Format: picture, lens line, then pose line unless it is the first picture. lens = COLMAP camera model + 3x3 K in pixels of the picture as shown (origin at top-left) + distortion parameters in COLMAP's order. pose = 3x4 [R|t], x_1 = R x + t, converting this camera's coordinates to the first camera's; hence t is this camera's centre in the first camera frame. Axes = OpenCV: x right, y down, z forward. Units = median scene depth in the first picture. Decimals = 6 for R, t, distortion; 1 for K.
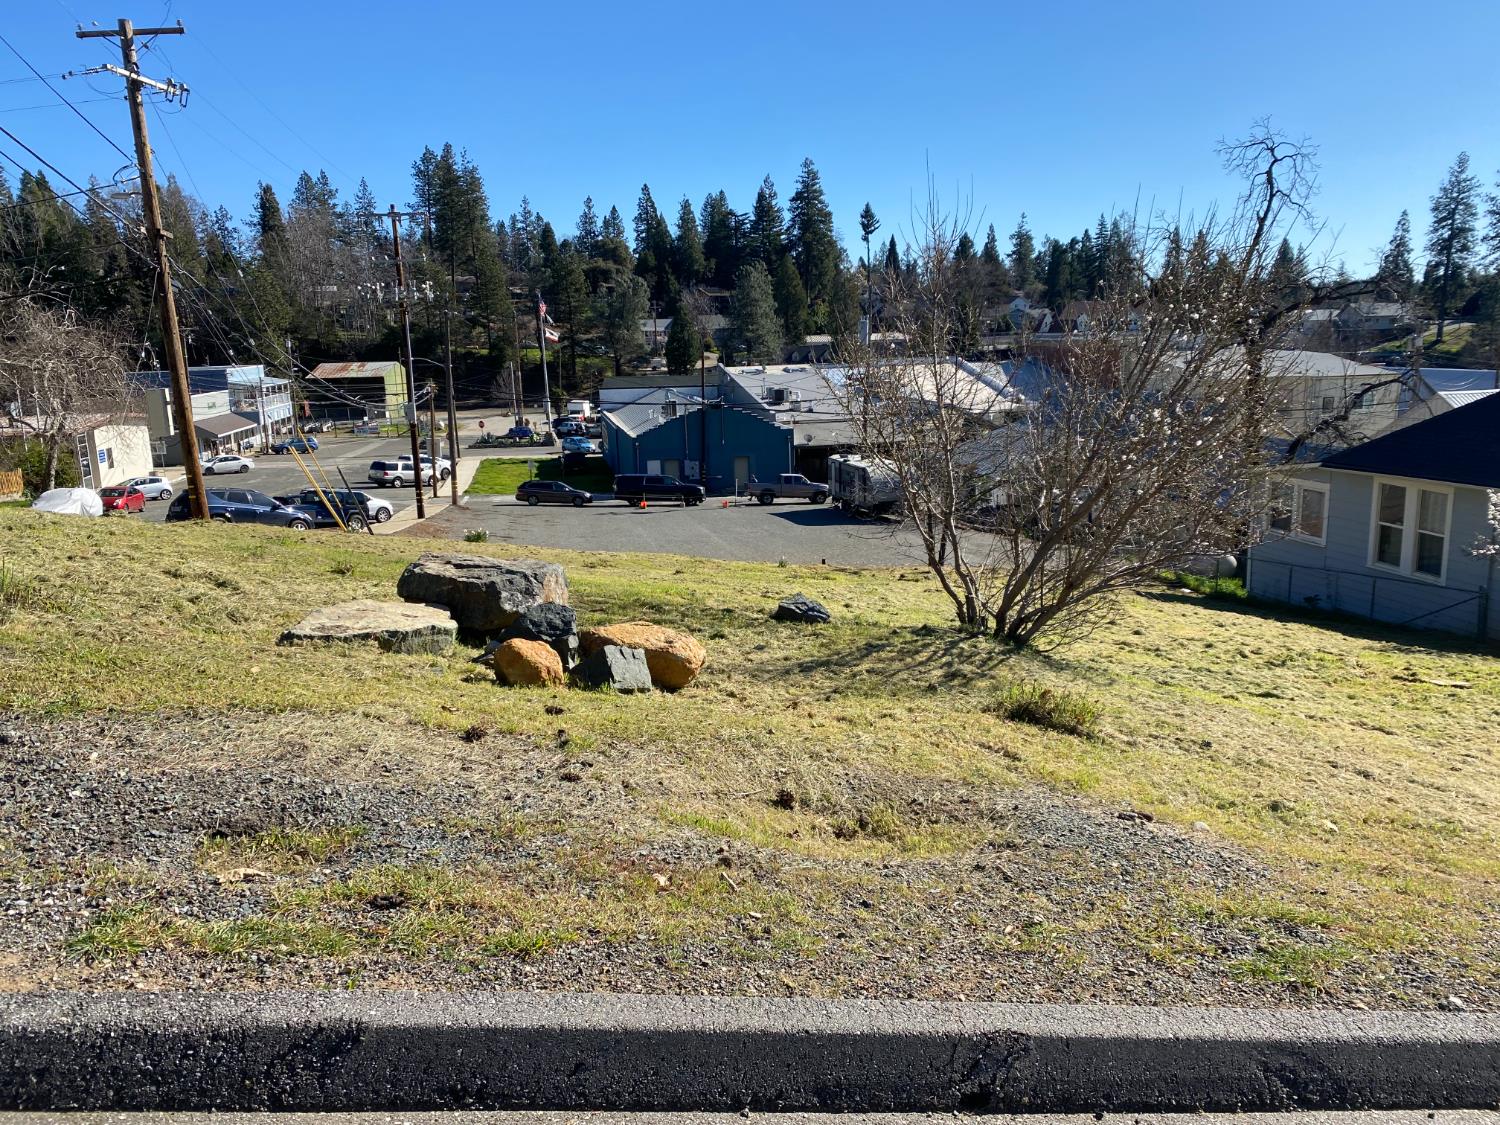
lens RADIAL K [[1147.8, 0, 758.5], [0, 1147.8, 589.6], [0, 0, 1]] dist [0.042297, -0.041154]
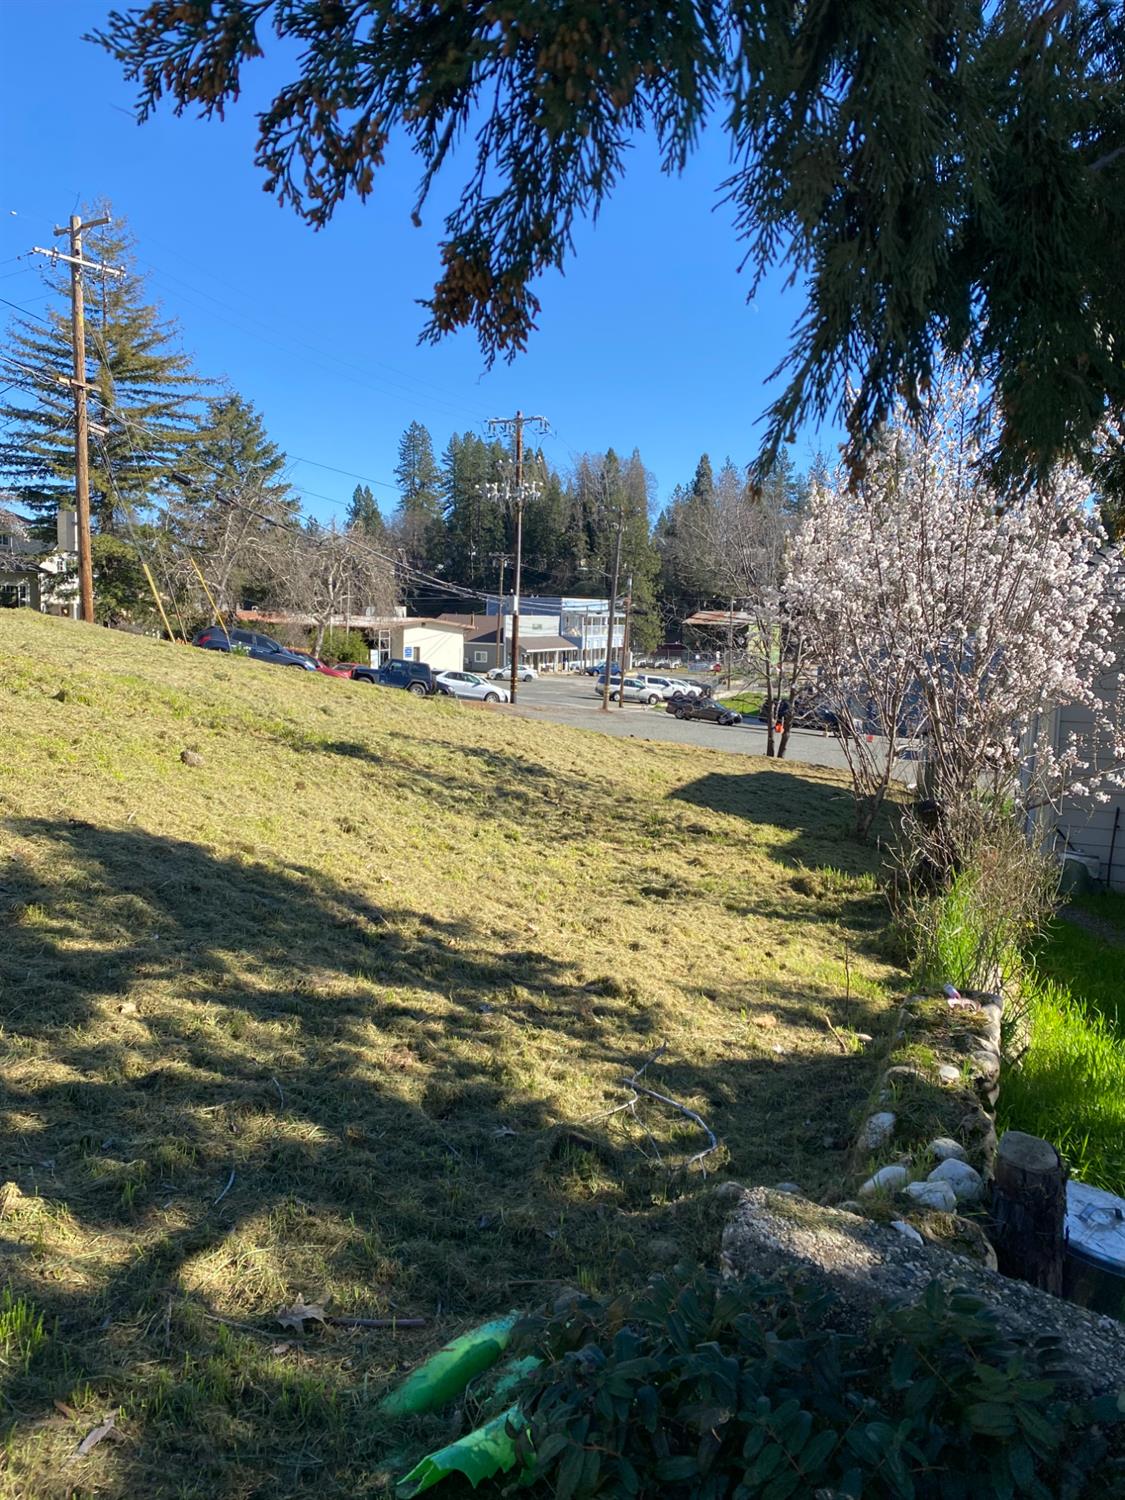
lens RADIAL K [[1147.8, 0, 574.3], [0, 1147.8, 785.5], [0, 0, 1]] dist [0.042297, -0.041154]
pose [[0.837909, 0.133090, -0.529335, 0.191351], [-0.171057, 0.984990, -0.023119, 0.015717], [0.518313, 0.109918, 0.848098, 0.084233]]
